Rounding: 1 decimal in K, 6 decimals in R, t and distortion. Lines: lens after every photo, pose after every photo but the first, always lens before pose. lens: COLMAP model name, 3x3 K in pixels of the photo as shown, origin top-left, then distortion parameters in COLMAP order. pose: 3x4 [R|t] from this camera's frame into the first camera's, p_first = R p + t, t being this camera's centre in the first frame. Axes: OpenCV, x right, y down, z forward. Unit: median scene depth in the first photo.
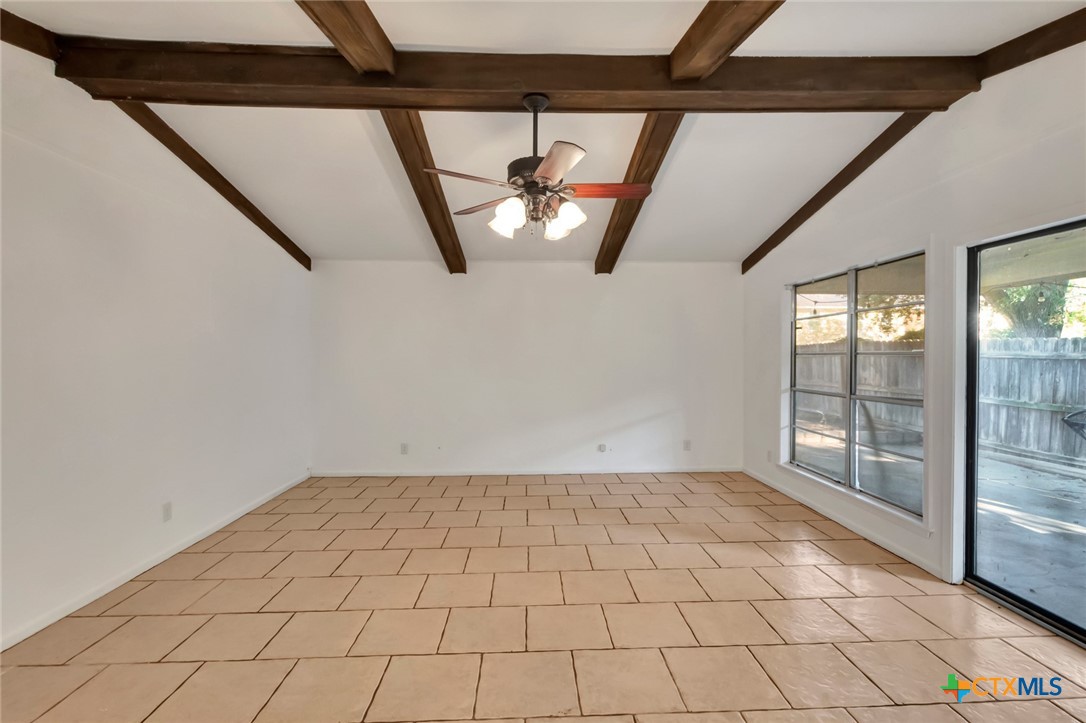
lens RADIAL K [[482.8, 0, 554.0], [0, 482.8, 357.0], [0, 0, 1]] dist [0.005499, 0.000663]
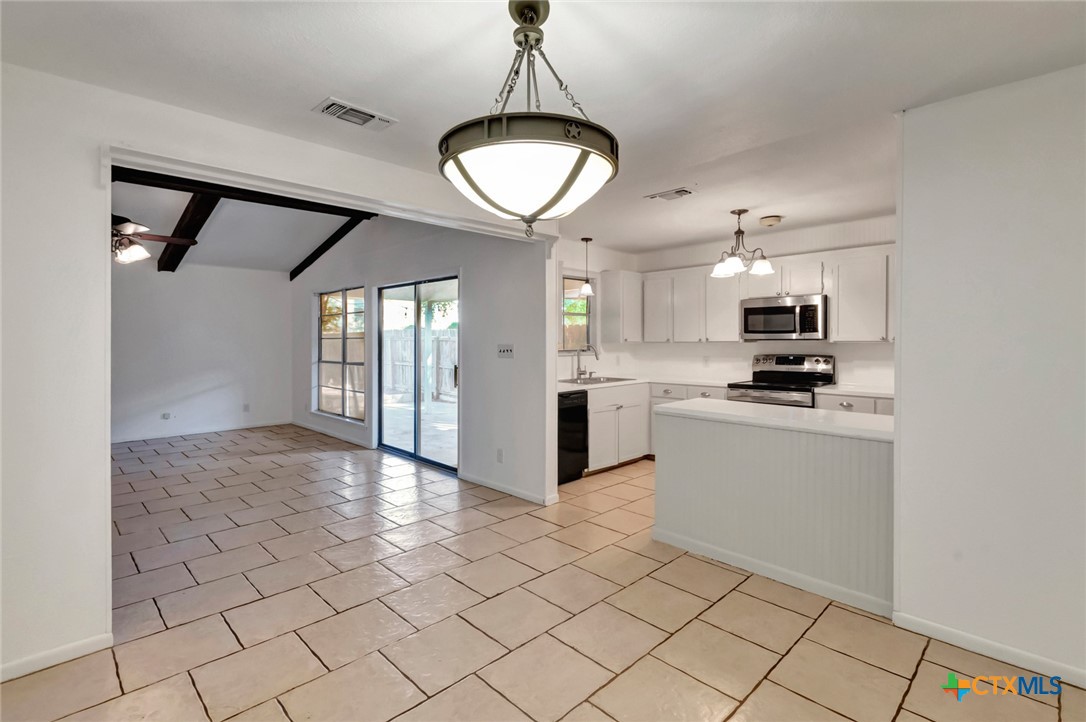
lens RADIAL K [[502.8, 0, 536.2], [0, 502.8, 346.9], [0, 0, 1]] dist [0.000823, 0.000098]
pose [[0.747187, -0.007288, 0.664574, -0.048531], [0.000494, 0.999946, 0.010412, 0.003652], [-0.664614, -0.007451, 0.747150, -0.616097]]
